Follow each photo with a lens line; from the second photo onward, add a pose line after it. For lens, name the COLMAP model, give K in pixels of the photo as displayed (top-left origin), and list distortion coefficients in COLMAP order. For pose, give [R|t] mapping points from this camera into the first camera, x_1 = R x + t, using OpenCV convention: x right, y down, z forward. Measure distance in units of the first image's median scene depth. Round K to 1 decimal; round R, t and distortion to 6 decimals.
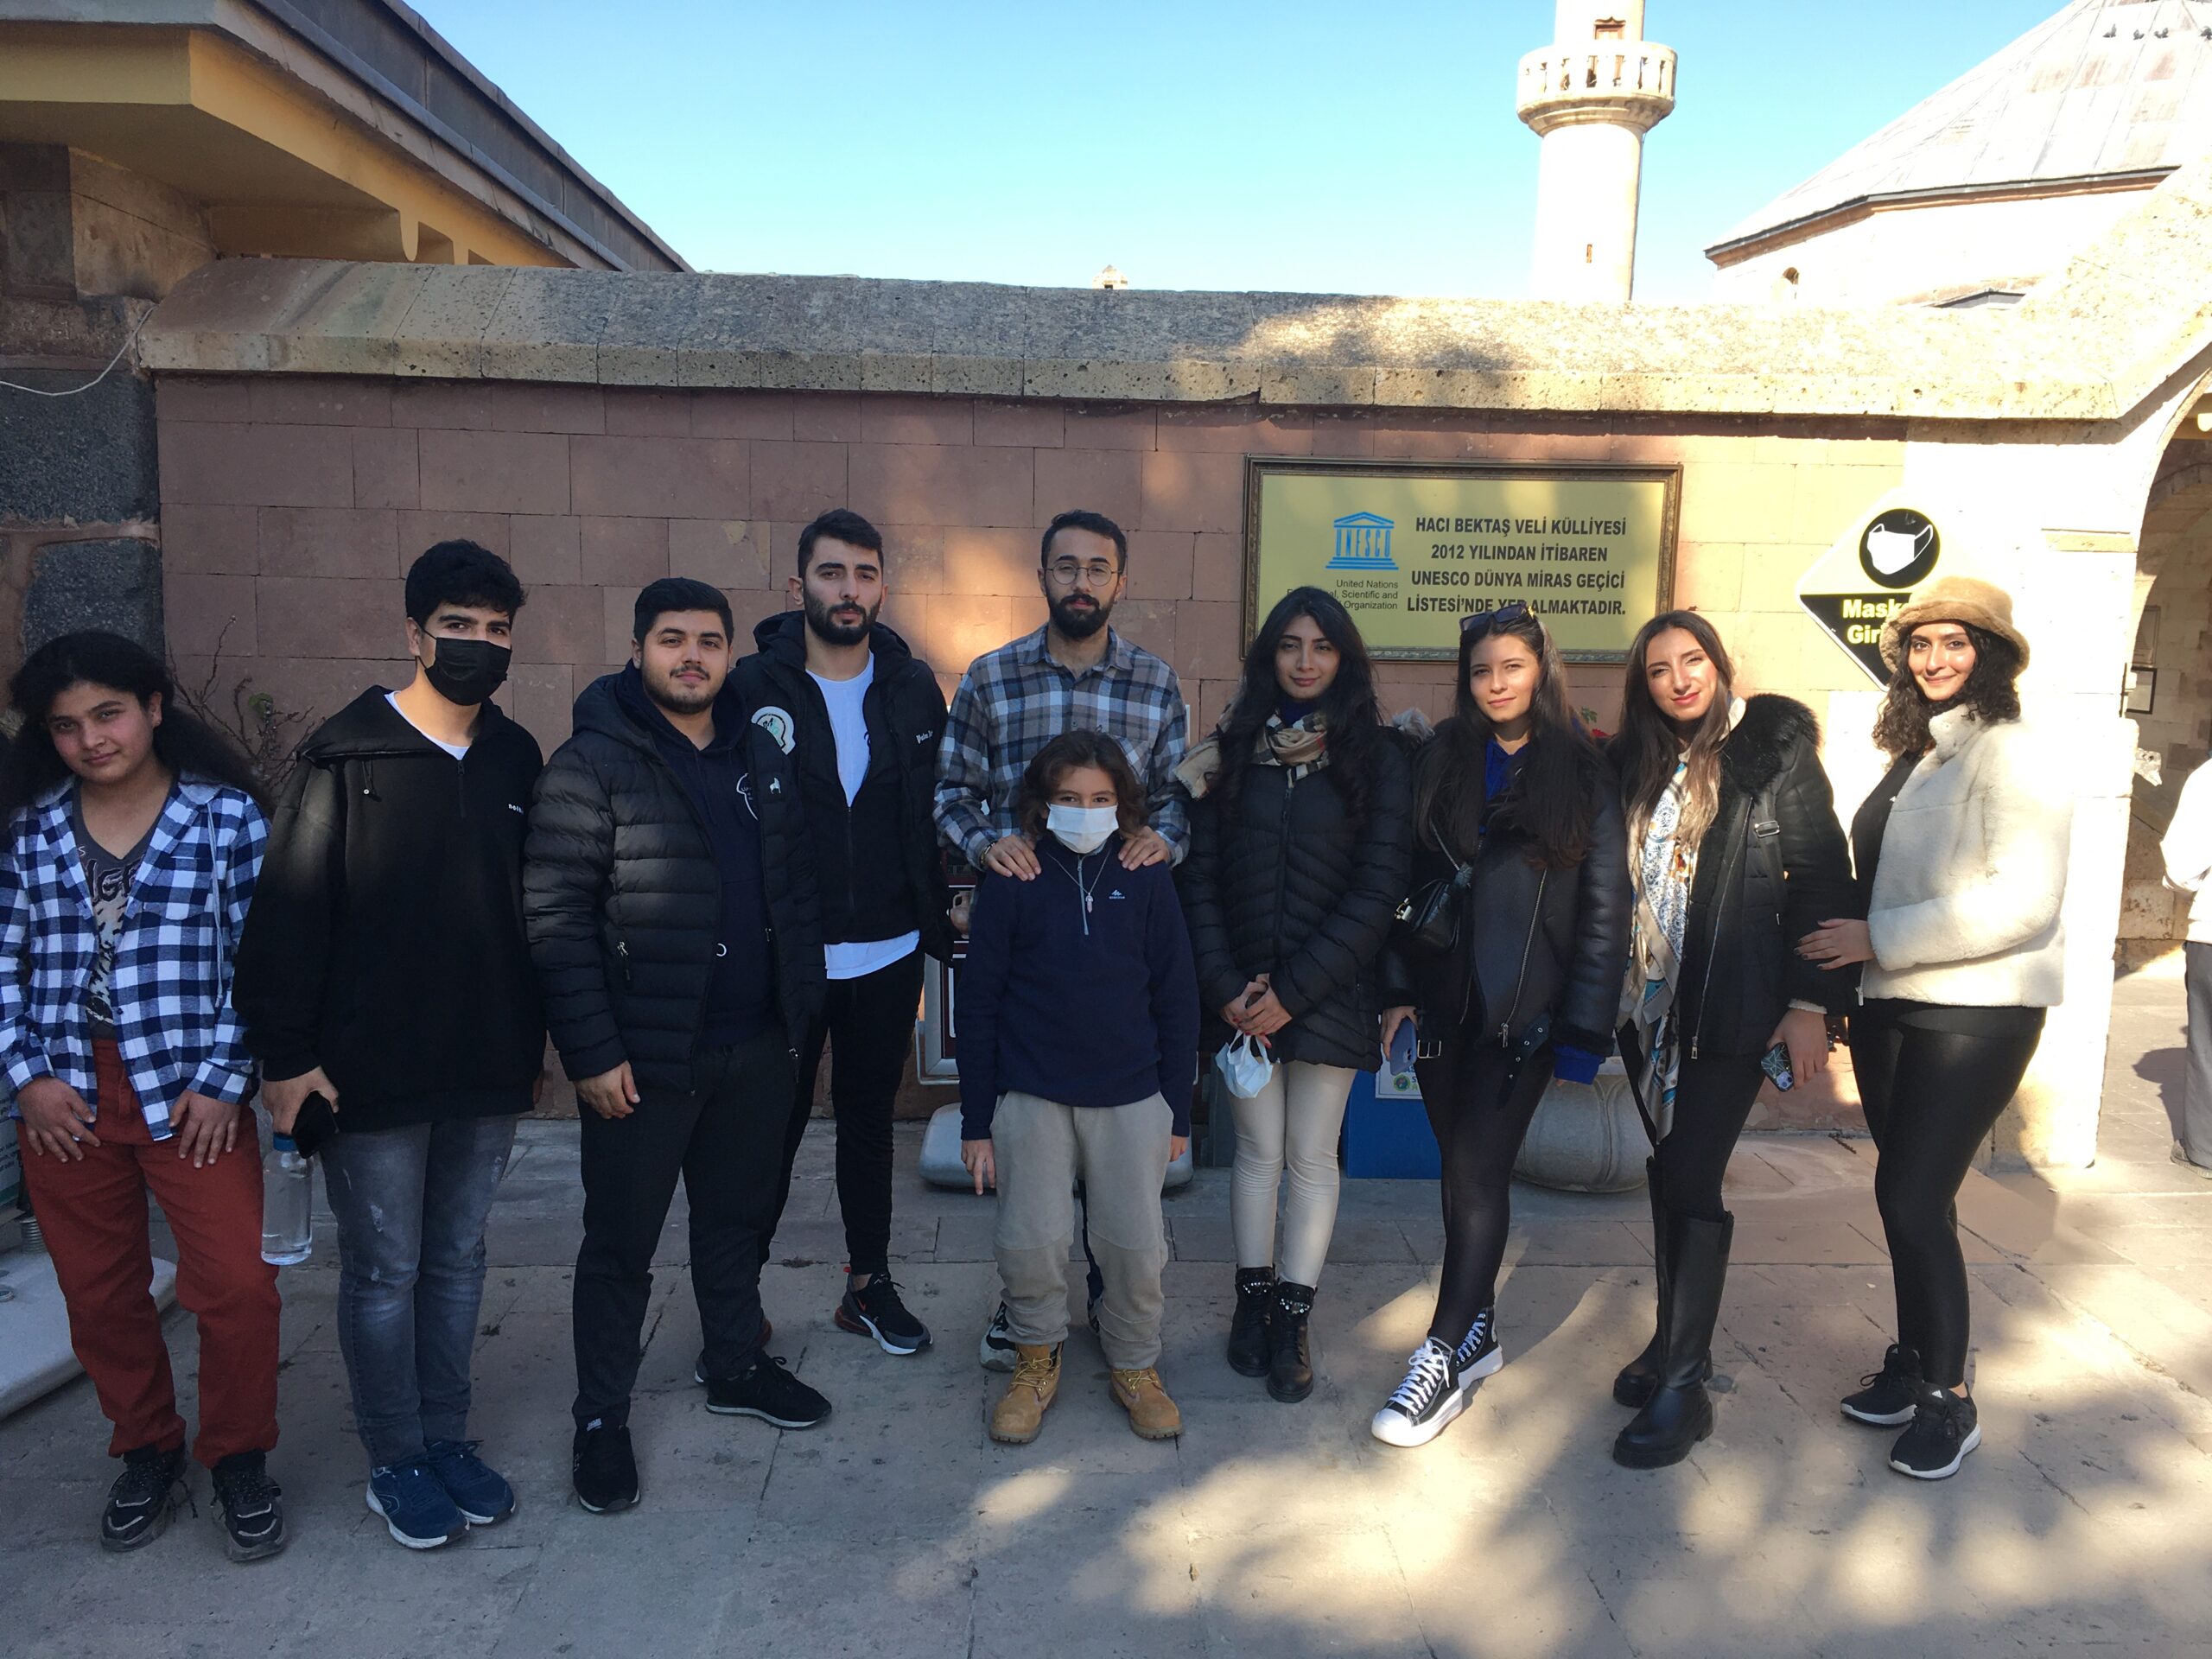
lens RADIAL K [[1898.0, 0, 1106.0], [0, 1898.0, 829.5], [0, 0, 1]] dist [0.128957, -0.193762]
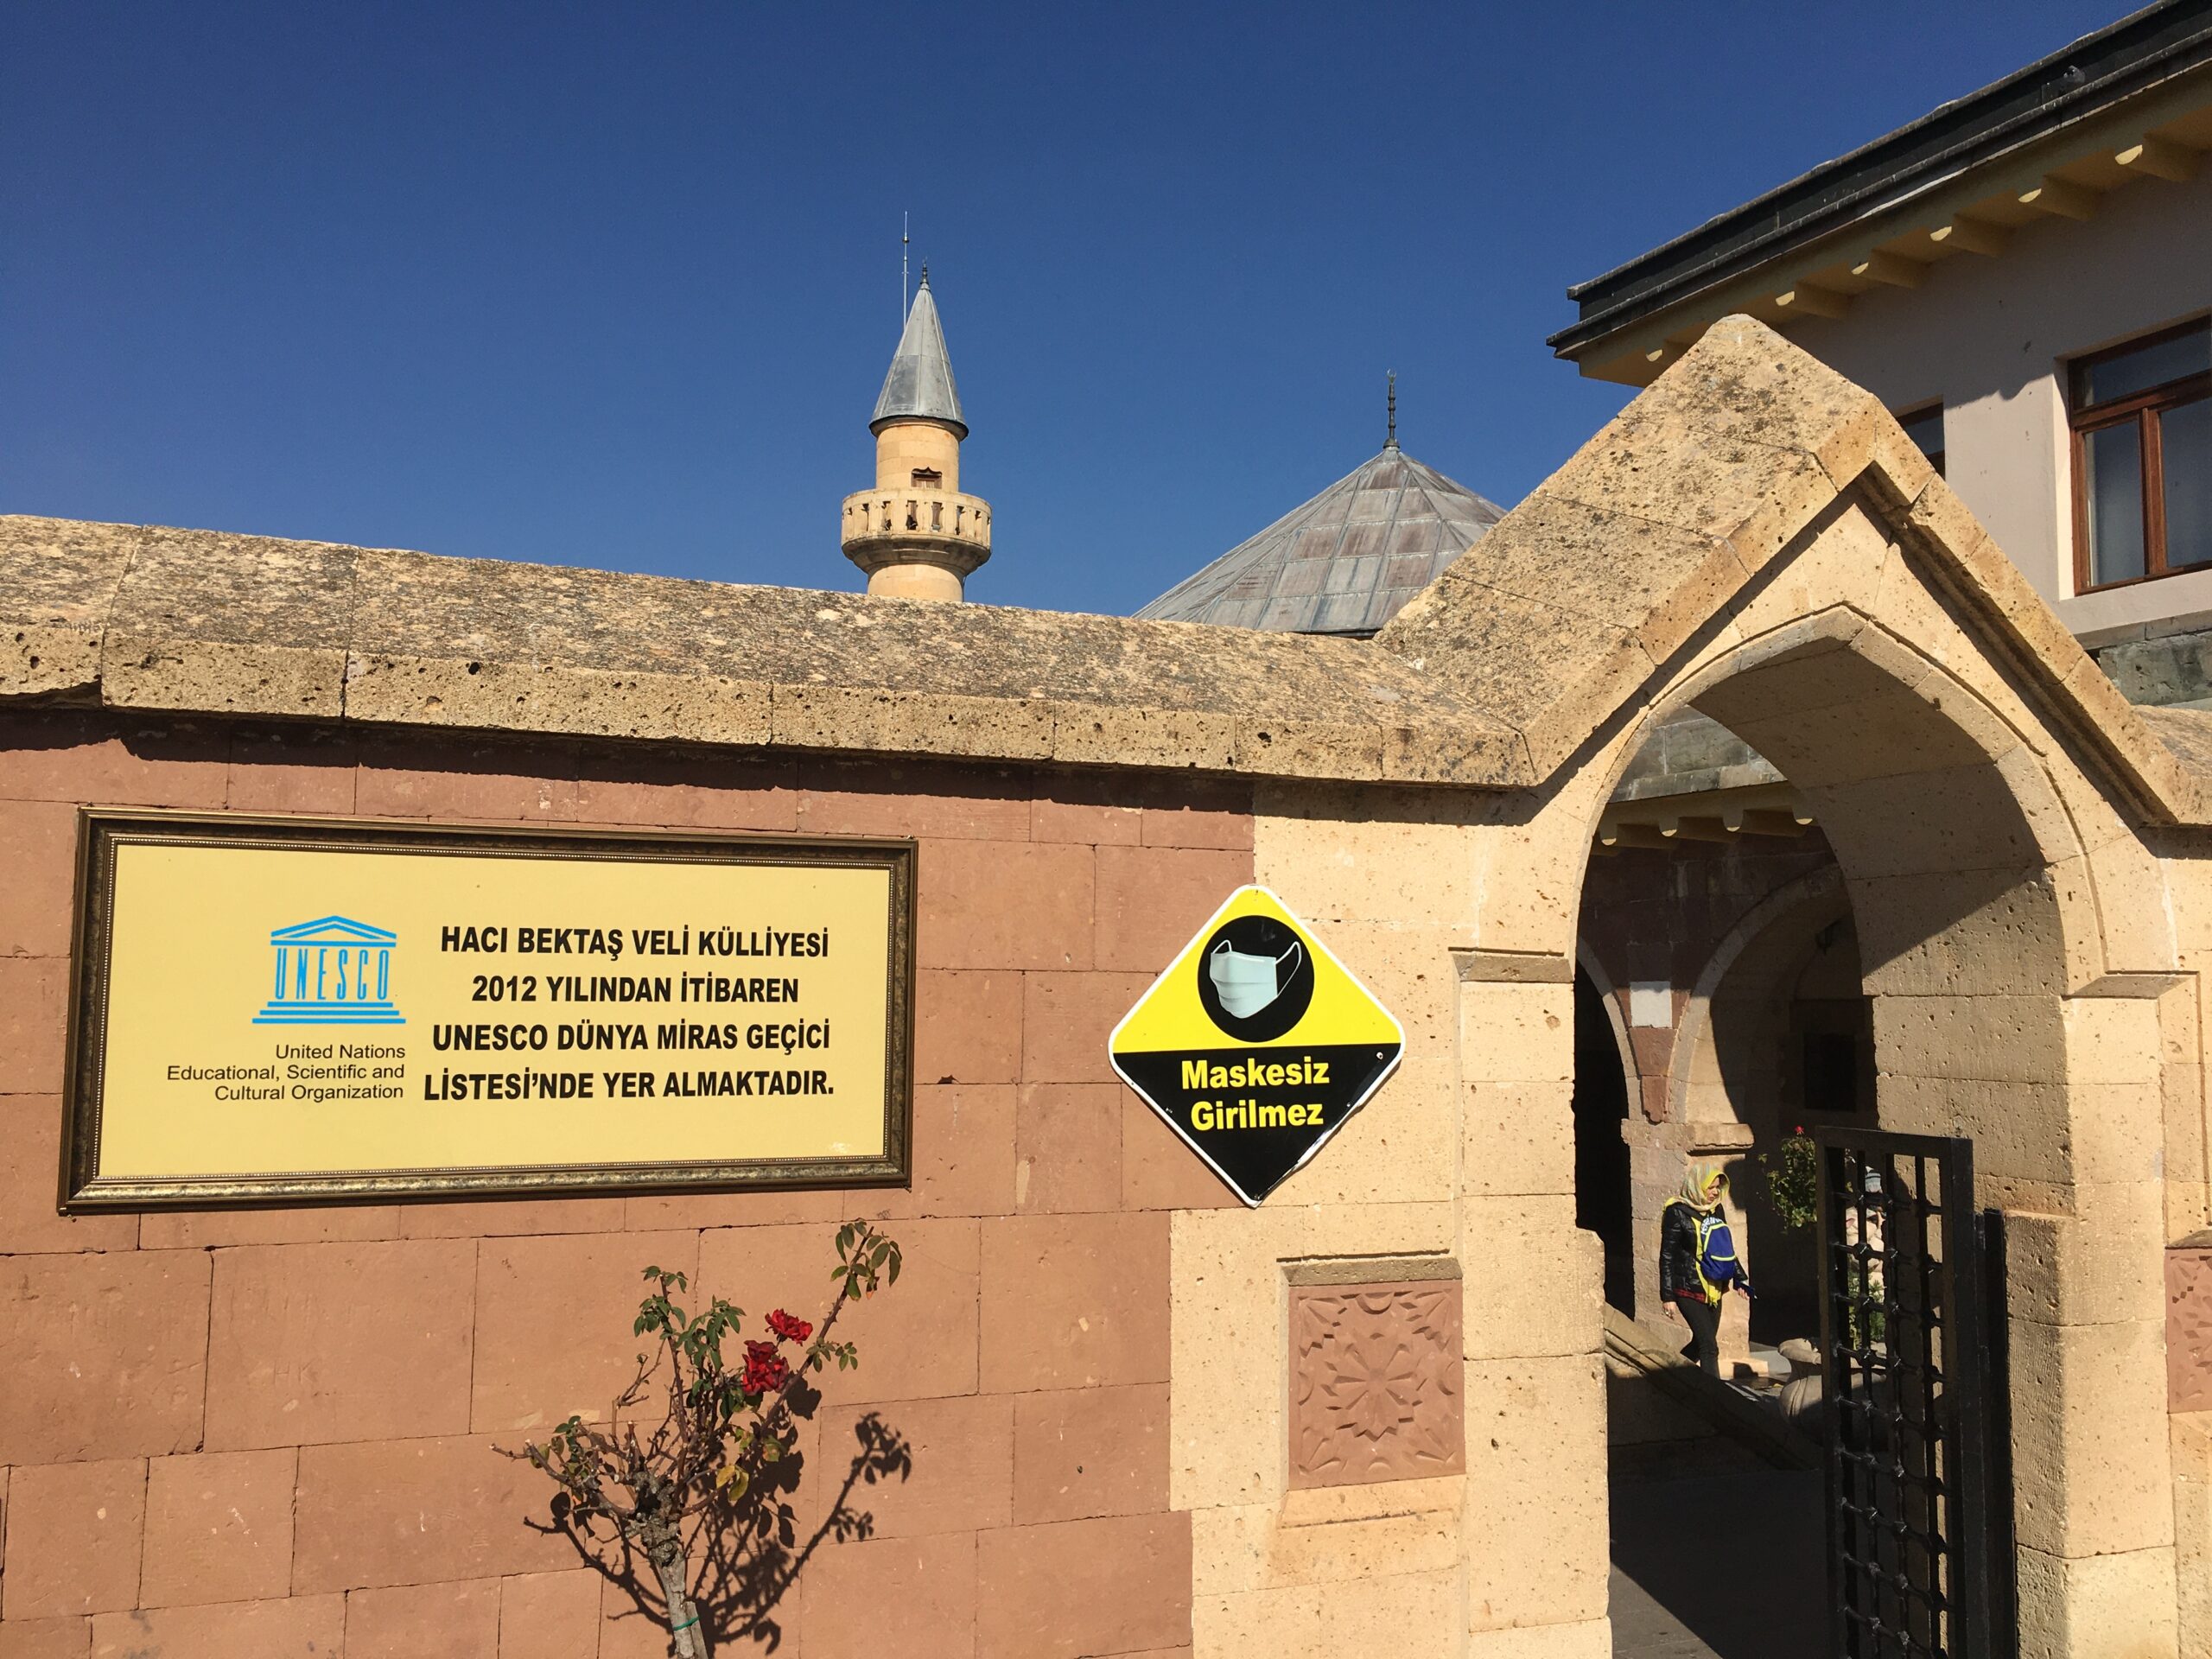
lens RADIAL K [[1898.0, 0, 1106.0], [0, 1898.0, 829.5], [0, 0, 1]] dist [0.128957, -0.193762]
pose [[0.946840, 0.014689, 0.321368, 0.164558], [0.056096, 0.976115, -0.209888, -0.065534], [-0.316776, 0.216758, 0.923401, 0.432870]]
